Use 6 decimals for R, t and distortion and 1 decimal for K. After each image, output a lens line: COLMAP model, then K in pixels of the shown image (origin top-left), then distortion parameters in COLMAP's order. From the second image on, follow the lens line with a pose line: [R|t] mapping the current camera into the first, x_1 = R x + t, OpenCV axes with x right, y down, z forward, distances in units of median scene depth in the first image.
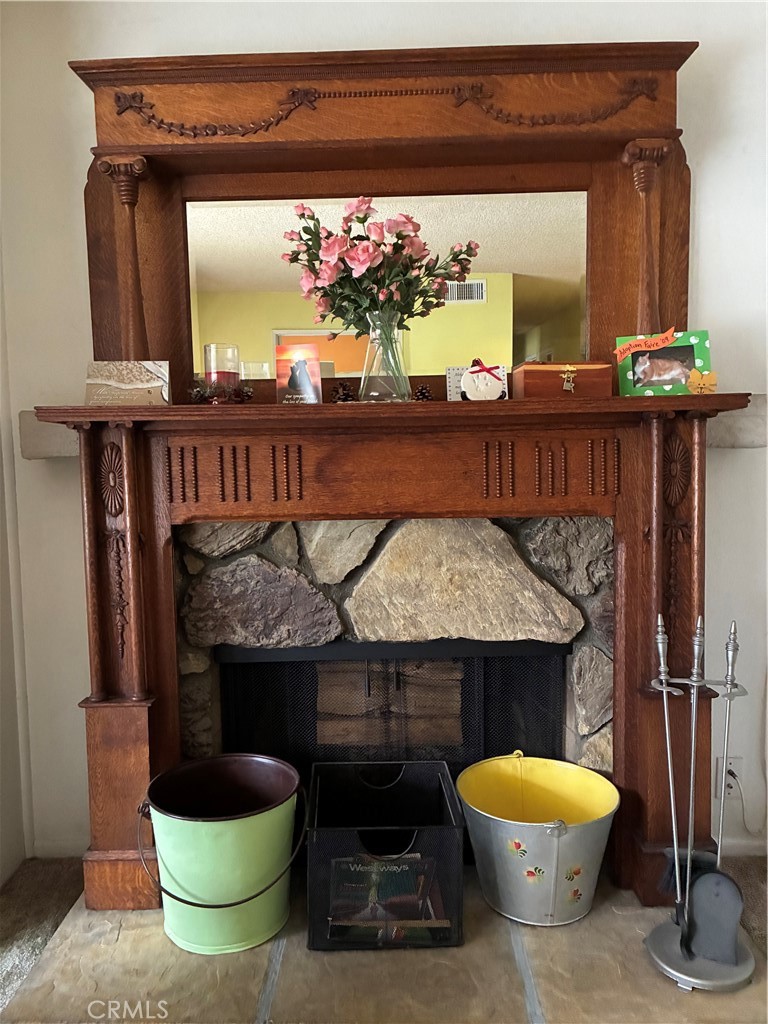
lens RADIAL K [[775.1, 0, 381.5], [0, 775.1, 509.4], [0, 0, 1]] dist [0.040706, -0.053161]
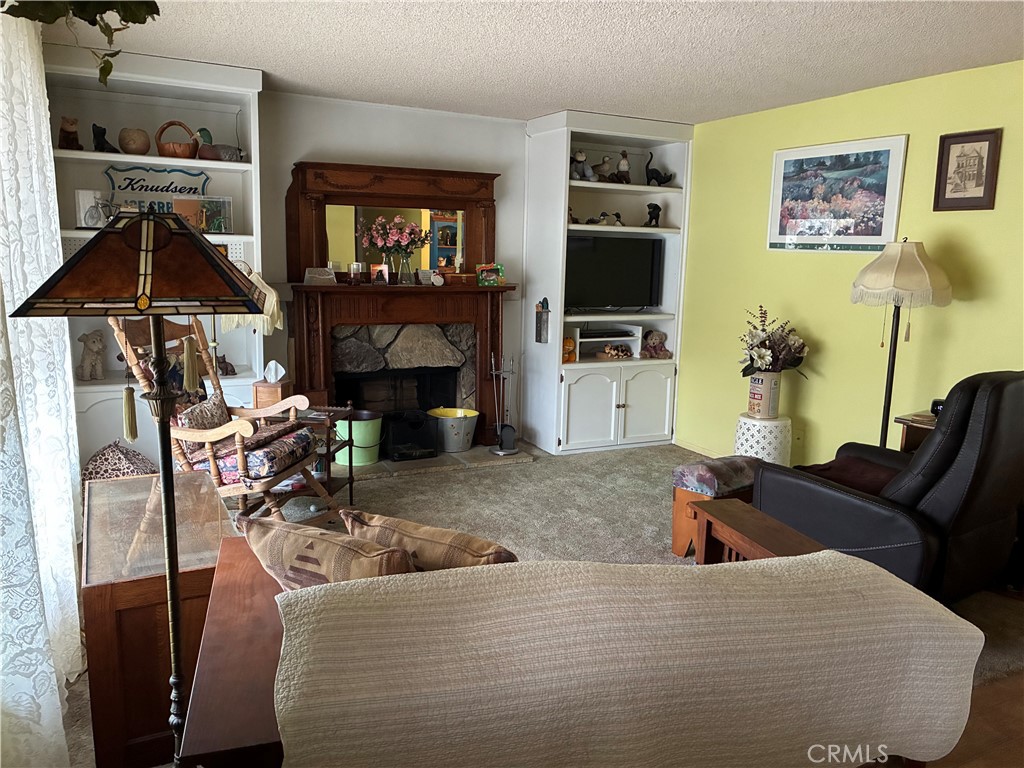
lens RADIAL K [[775.1, 0, 511.5], [0, 775.1, 387.2], [0, 0, 1]] dist [0.040706, -0.053161]
pose [[0.882972, -0.041255, 0.467610, -1.014318], [0.003509, 0.996683, 0.081307, 0.011917], [-0.469413, -0.070151, 0.880187, -1.771925]]
